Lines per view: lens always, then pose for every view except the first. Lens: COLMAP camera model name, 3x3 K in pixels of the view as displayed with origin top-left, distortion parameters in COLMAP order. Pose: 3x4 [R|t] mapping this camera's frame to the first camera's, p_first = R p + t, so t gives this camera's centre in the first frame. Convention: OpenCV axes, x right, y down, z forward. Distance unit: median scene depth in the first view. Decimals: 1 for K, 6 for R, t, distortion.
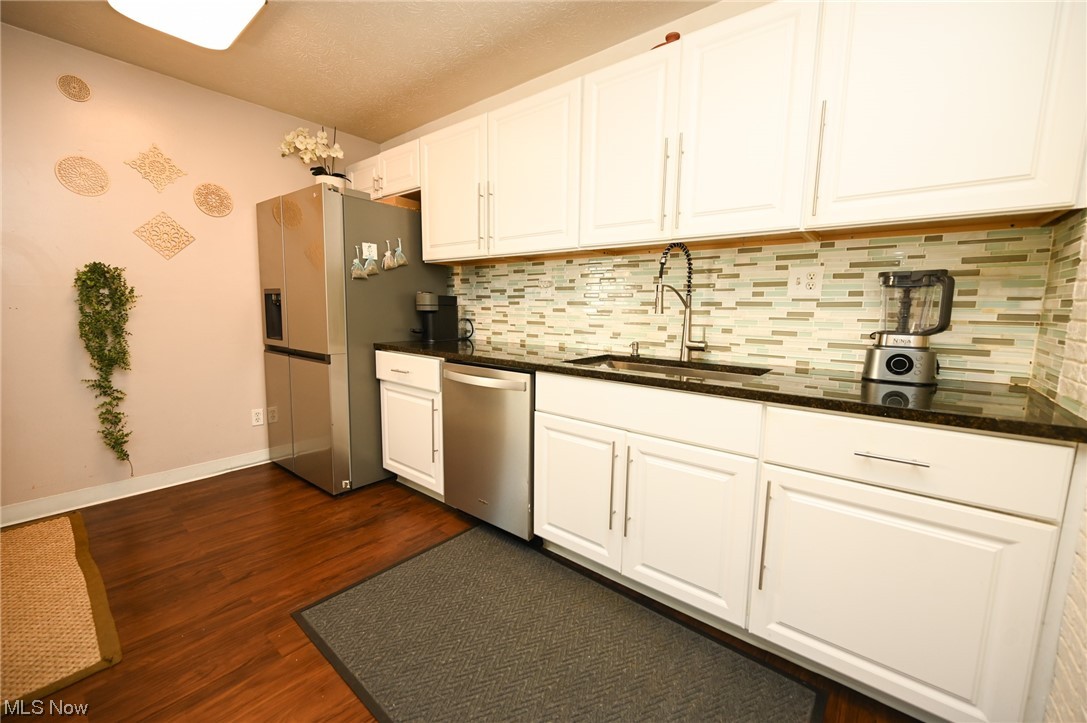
lens RADIAL K [[426.9, 0, 543.5], [0, 426.9, 361.5], [0, 0, 1]] dist [0.001123, -0.000132]
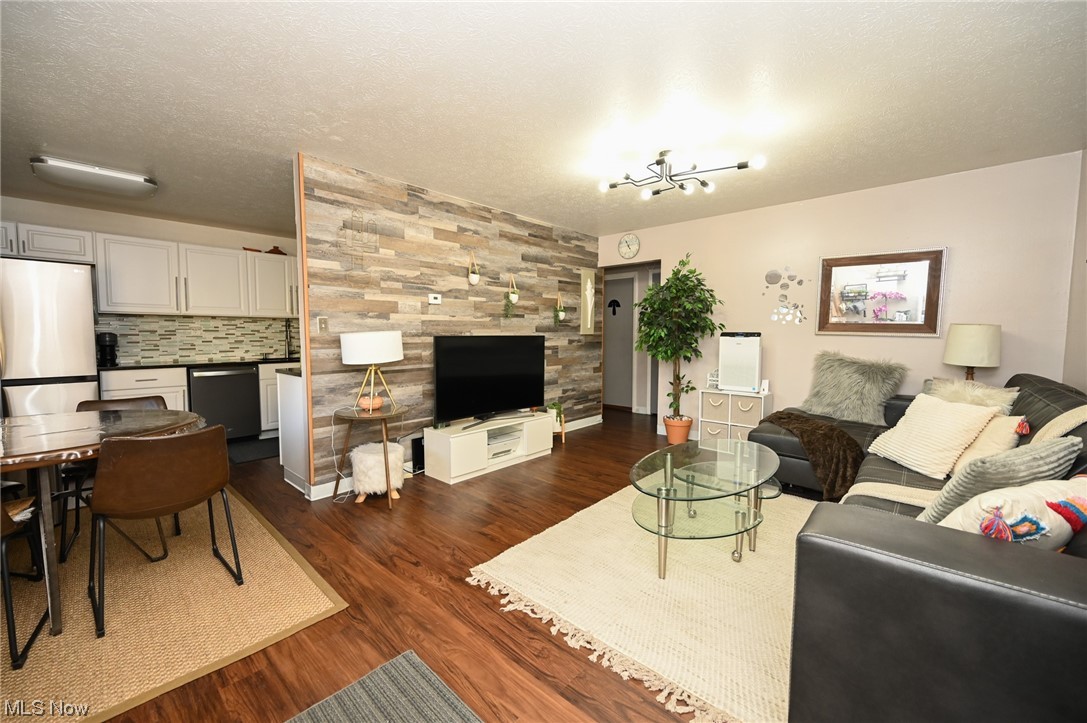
lens RADIAL K [[426.9, 0, 543.5], [0, 426.9, 361.5], [0, 0, 1]] dist [0.001123, -0.000132]
pose [[0.057460, -0.079590, 0.995170, -1.914615], [0.124732, 0.989579, 0.071941, 0.023689], [-0.990525, 0.119996, 0.066789, -0.685667]]
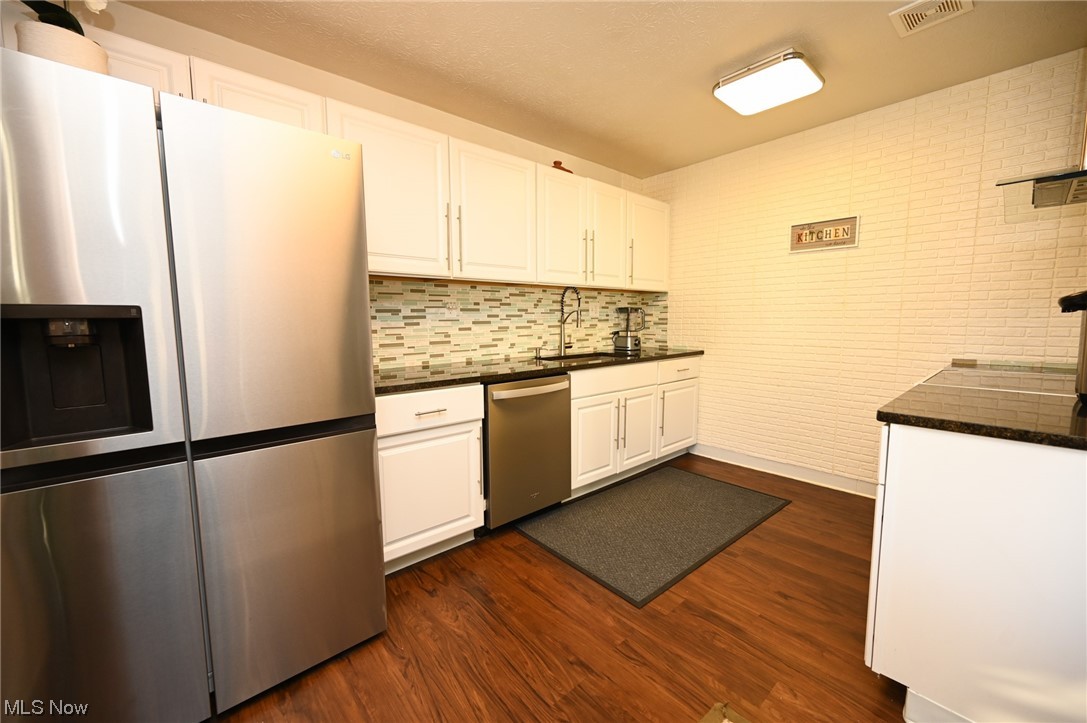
lens RADIAL K [[426.9, 0, 543.5], [0, 426.9, 361.5], [0, 0, 1]] dist [0.001123, -0.000132]
pose [[0.174493, -0.116028, 0.977798, -1.066857], [0.136661, 0.986276, 0.092646, -0.116154], [-0.975129, 0.117461, 0.187955, 0.621694]]
